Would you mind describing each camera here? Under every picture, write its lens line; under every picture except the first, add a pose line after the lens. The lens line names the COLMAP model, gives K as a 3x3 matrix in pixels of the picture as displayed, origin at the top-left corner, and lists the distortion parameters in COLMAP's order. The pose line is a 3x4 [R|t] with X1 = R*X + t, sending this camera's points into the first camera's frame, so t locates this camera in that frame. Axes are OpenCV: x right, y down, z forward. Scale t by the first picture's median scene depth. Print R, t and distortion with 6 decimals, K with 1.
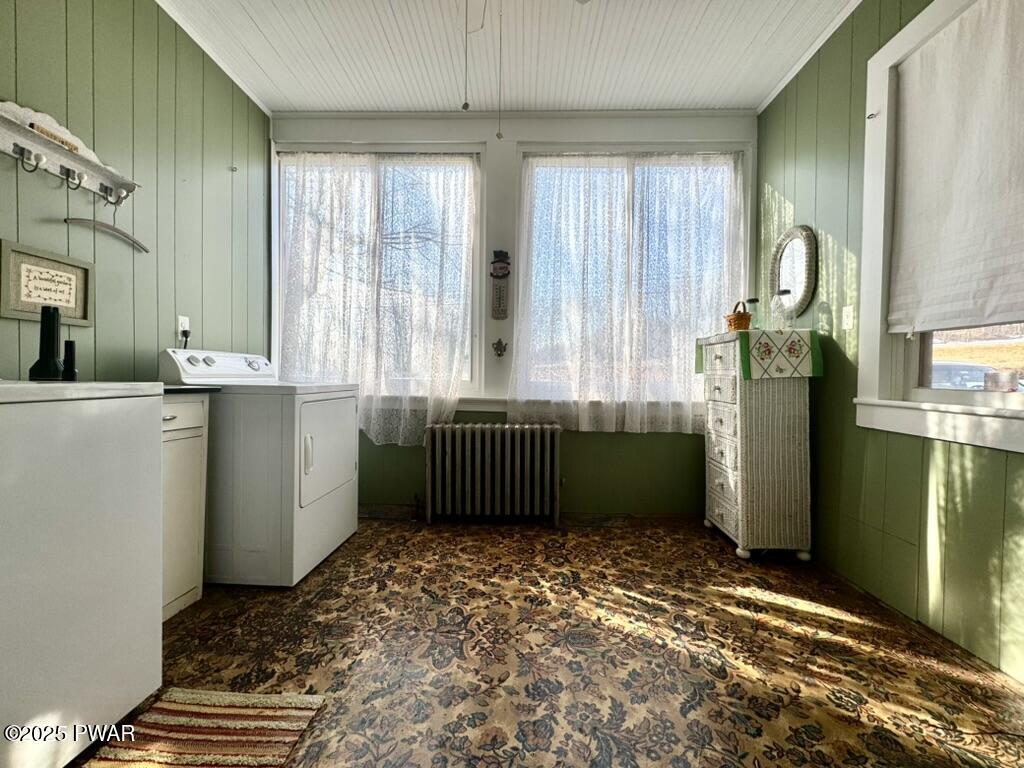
lens RADIAL K [[407.3, 0, 512.0], [0, 407.3, 384.0], [0, 0, 1]] dist [-0.001185, -0.000060]
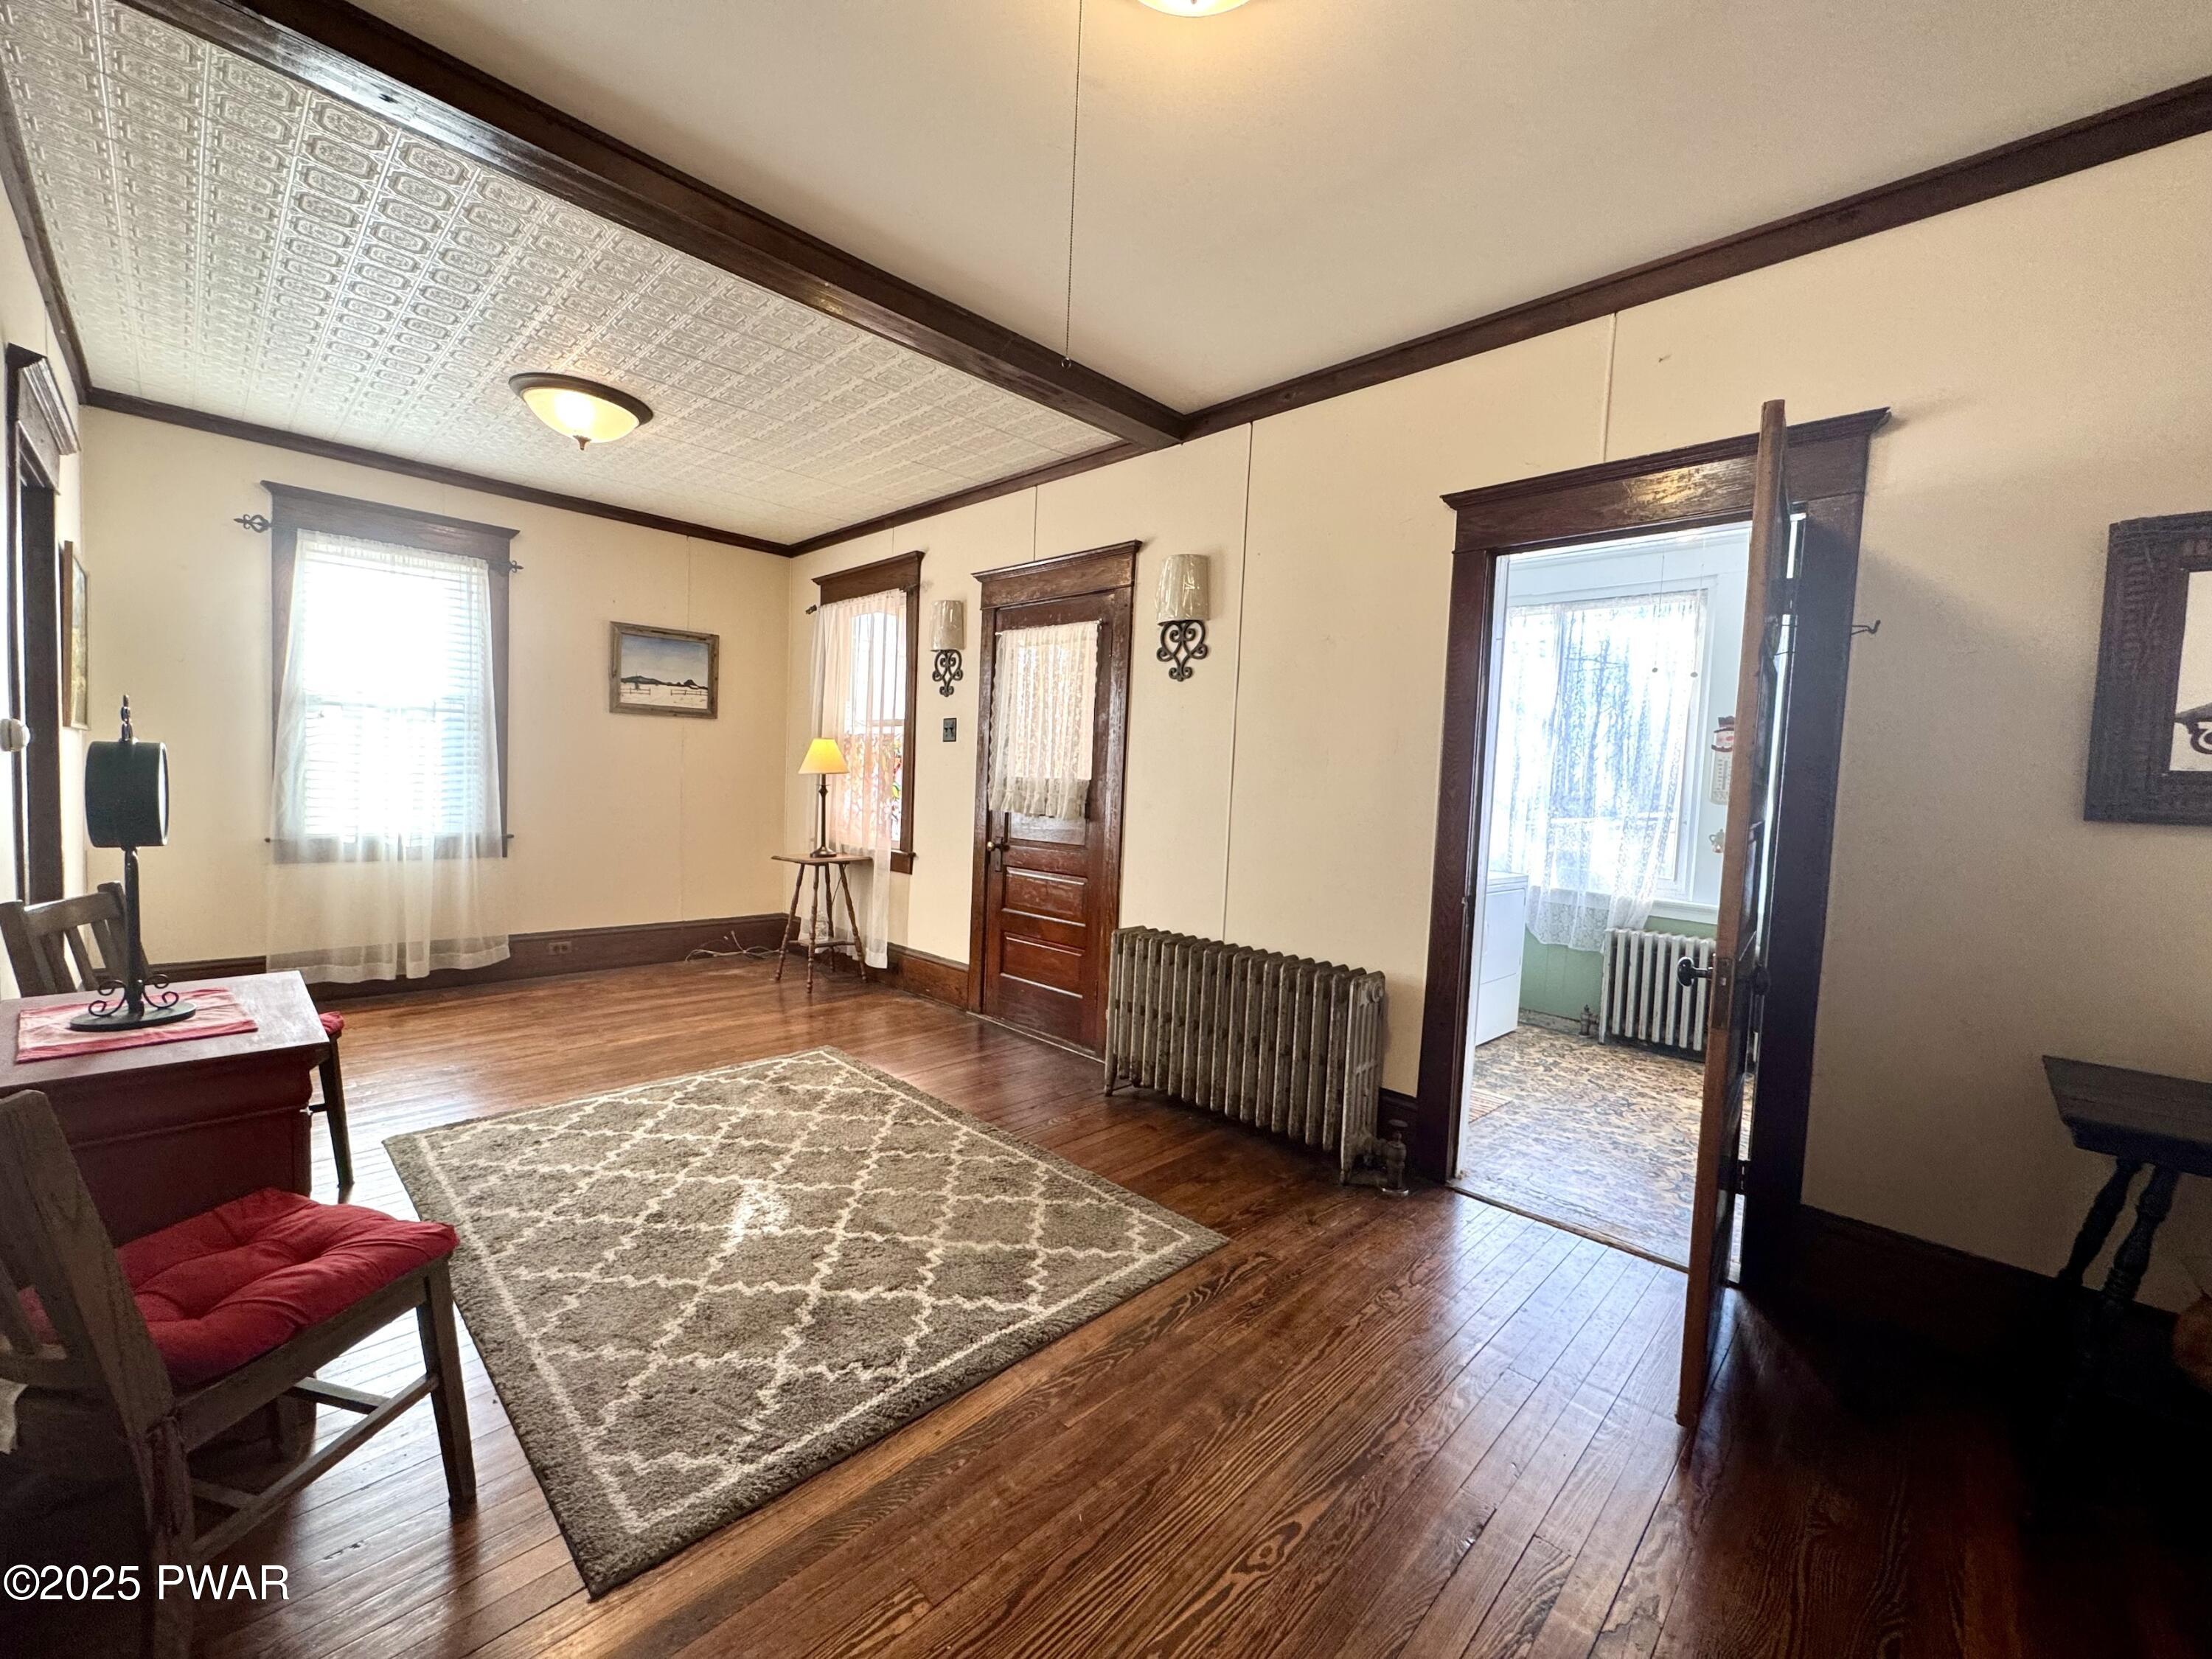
lens RADIAL K [[879.8, 0, 1106.0], [0, 879.8, 829.5], [0, 0, 1]] dist [-0.001185, -0.000060]
pose [[0.734244, 0.055836, -0.676586, 0.260741], [-0.051150, 0.998329, 0.026879, -0.103771], [0.676956, 0.014872, 0.735873, -1.091761]]
